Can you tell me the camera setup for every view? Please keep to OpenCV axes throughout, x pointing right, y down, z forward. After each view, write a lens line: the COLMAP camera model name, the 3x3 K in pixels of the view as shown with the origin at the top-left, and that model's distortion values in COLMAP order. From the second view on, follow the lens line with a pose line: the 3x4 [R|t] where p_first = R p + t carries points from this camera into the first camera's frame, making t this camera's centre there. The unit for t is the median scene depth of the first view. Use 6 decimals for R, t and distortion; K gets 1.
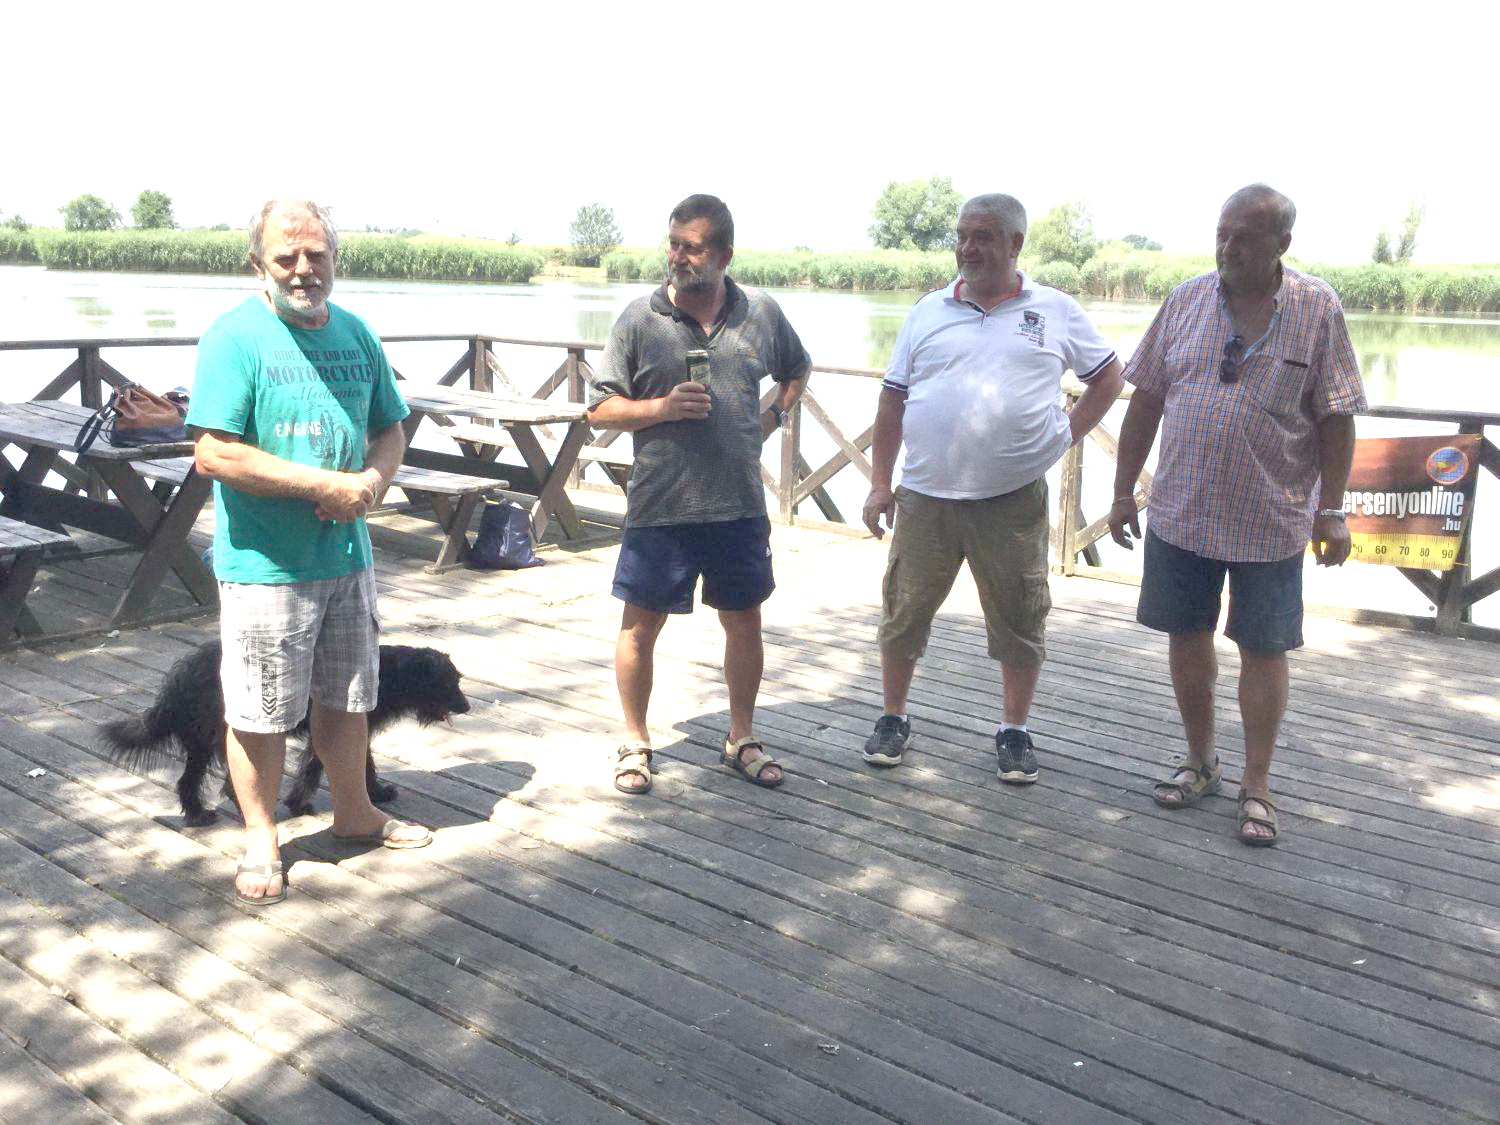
lens RADIAL K [[1334.9, 0, 750.0], [0, 1334.9, 562.5], [0, 0, 1]] dist [0.102666, -0.188658]
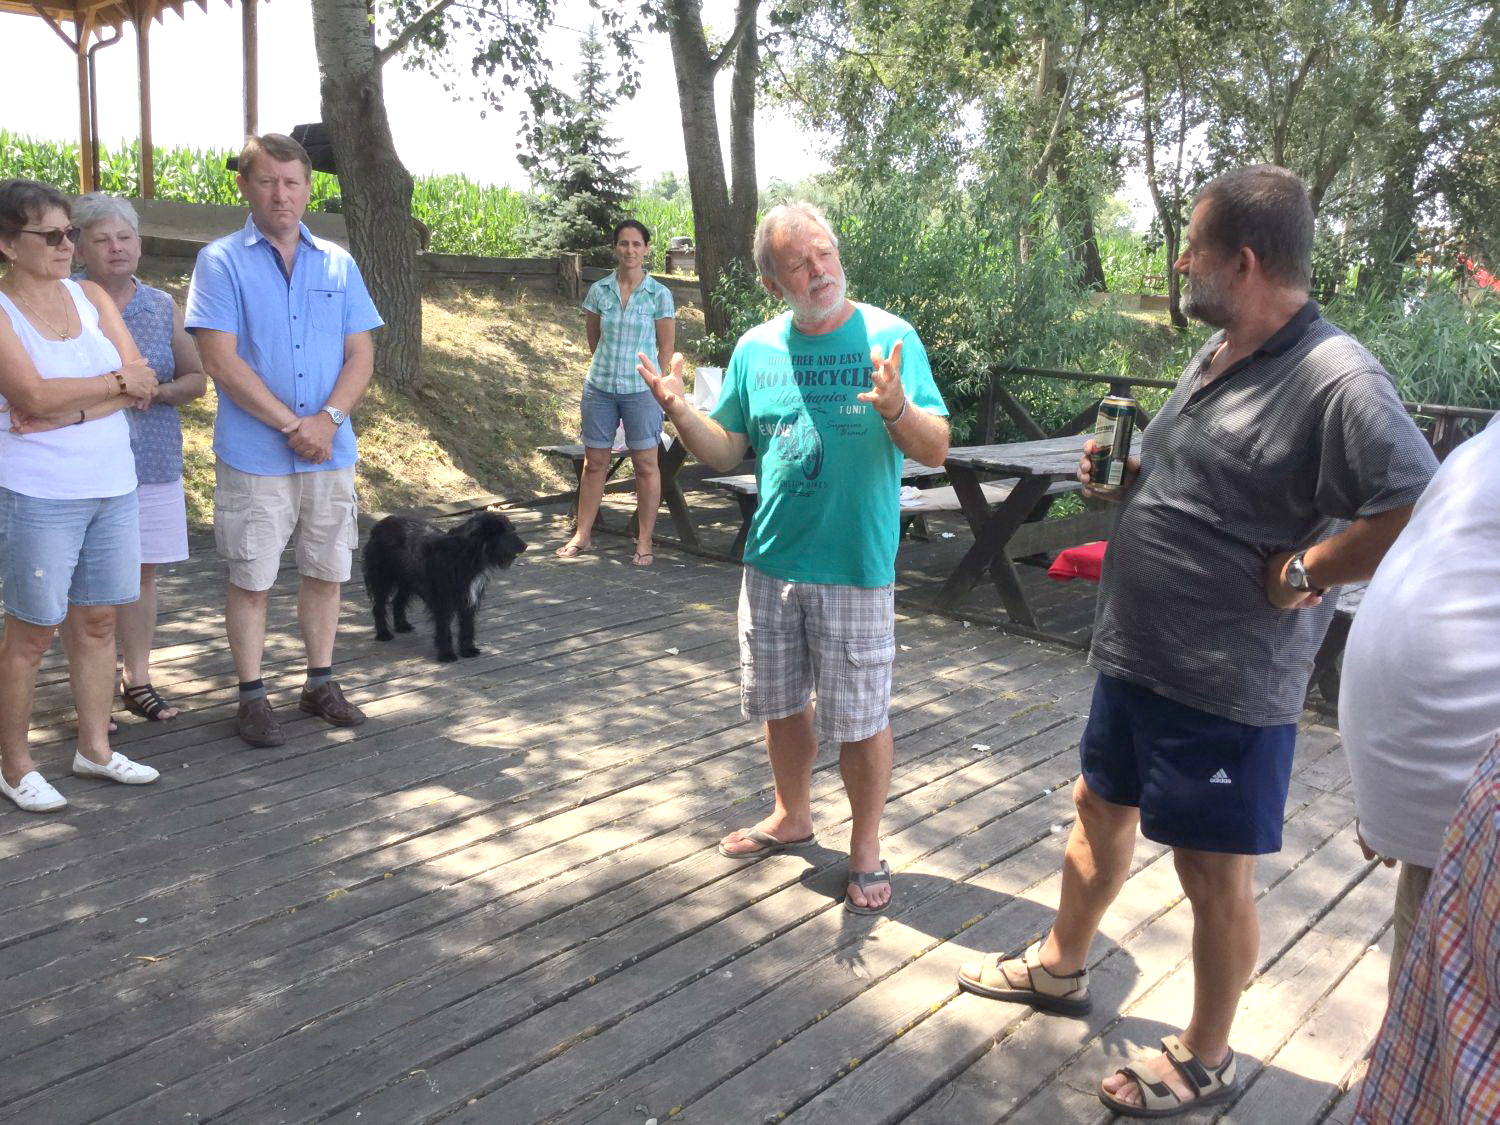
lens RADIAL K [[1334.9, 0, 750.0], [0, 1334.9, 562.5], [0, 0, 1]] dist [0.102666, -0.188658]
pose [[-0.046591, 0.184970, -0.981639, 0.739645], [-0.260234, 0.946525, 0.190705, -0.199339], [0.964421, 0.264341, 0.004036, 1.060245]]
